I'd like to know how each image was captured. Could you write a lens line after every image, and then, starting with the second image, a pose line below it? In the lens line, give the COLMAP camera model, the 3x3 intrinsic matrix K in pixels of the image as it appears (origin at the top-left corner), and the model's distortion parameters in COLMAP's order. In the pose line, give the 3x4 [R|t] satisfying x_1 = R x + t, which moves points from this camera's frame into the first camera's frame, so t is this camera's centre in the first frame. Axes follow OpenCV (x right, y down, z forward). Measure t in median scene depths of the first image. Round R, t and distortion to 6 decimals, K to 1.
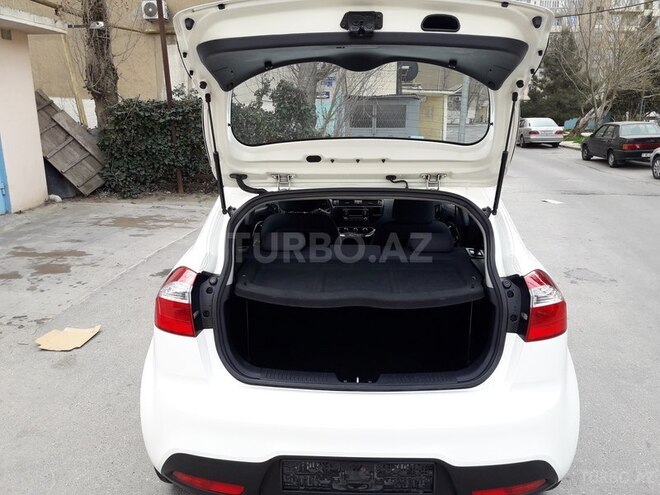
lens RADIAL K [[534.0, 0, 333.2], [0, 534.0, 243.1], [0, 0, 1]] dist [0.027129, -0.039187]
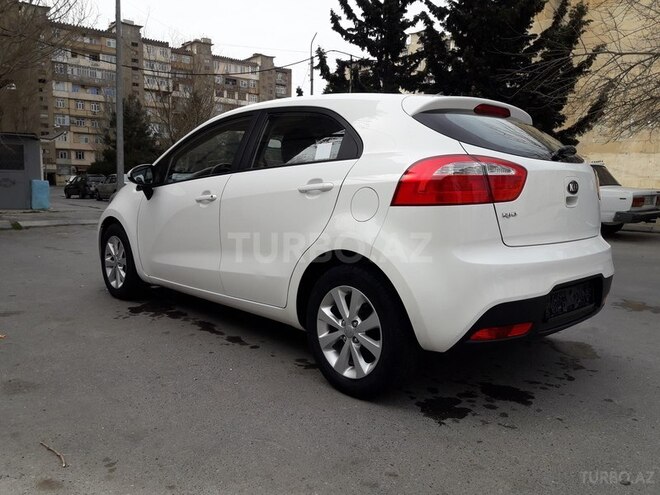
lens RADIAL K [[534.0, 0, 324.7], [0, 534.0, 244.3], [0, 0, 1]] dist [0.027129, -0.039187]
pose [[0.710461, -0.067737, 0.700469, -0.372881], [0.149977, 0.987064, -0.056665, 0.075968], [-0.687569, 0.145312, 0.711430, 0.118187]]
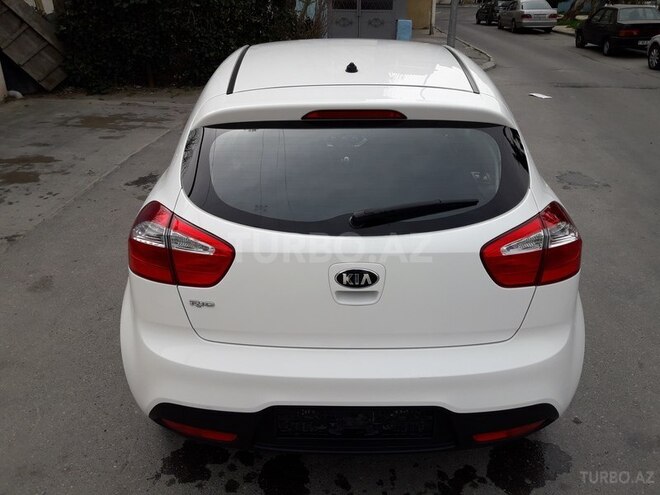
lens RADIAL K [[534.0, 0, 331.6], [0, 534.0, 242.4], [0, 0, 1]] dist [0.027129, -0.039187]
pose [[0.999448, -0.013352, 0.030420, -0.005973], [0.007061, 0.980131, 0.198227, -0.020088], [-0.032462, -0.197903, 0.979684, 0.033698]]
